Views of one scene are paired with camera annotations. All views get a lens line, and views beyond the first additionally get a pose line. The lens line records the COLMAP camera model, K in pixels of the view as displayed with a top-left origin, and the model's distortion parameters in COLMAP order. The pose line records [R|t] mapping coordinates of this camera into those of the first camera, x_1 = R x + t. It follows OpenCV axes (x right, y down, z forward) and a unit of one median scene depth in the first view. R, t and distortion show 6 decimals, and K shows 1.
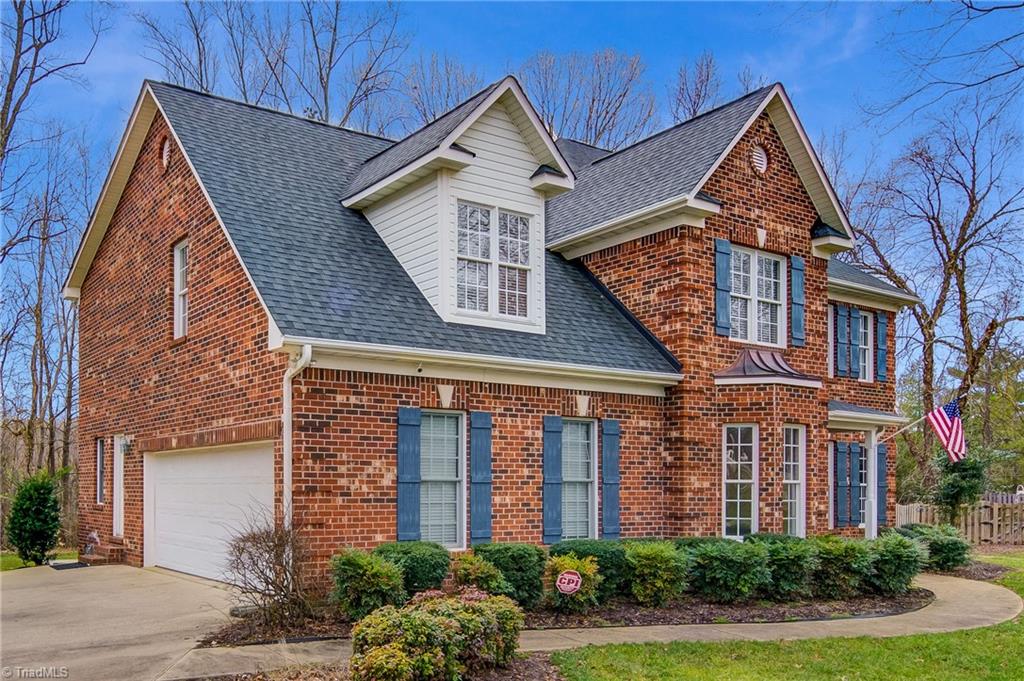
lens RADIAL K [[540.2, 0, 512.7], [0, 540.2, 356.1], [0, 0, 1]] dist [0.005727, 0.002017]
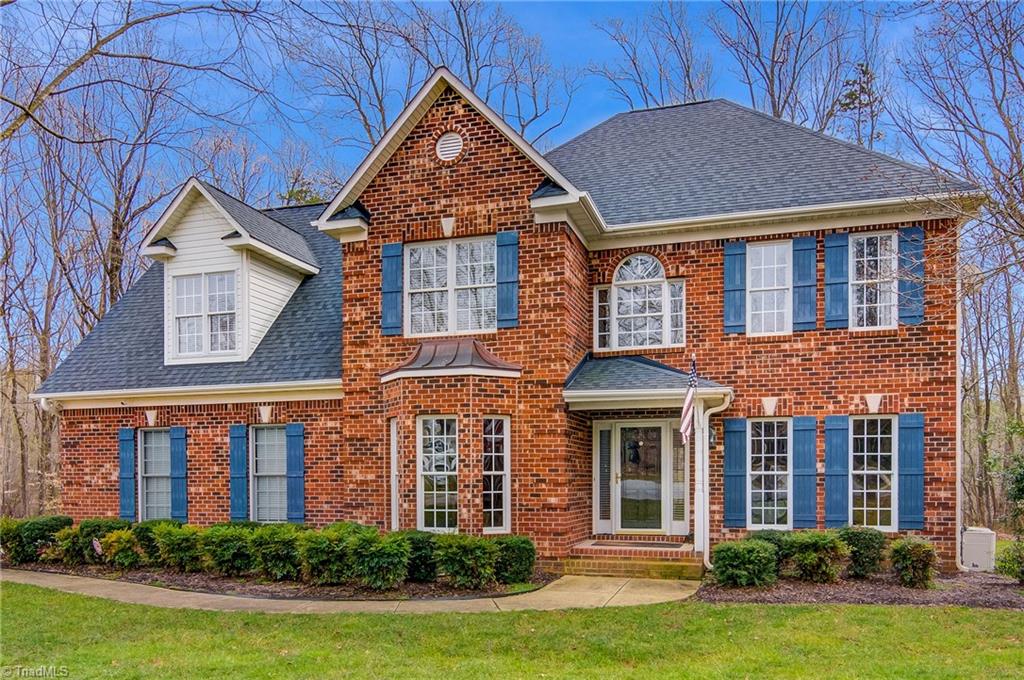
lens RADIAL K [[540.2, 0, 512.7], [0, 540.2, 355.6], [0, 0, 1]] dist [0.005727, 0.002017]
pose [[0.827006, -0.133280, -0.546166, 1.285135], [0.136191, 0.990051, -0.035380, 0.078601], [0.545448, -0.045123, 0.836929, 0.274666]]
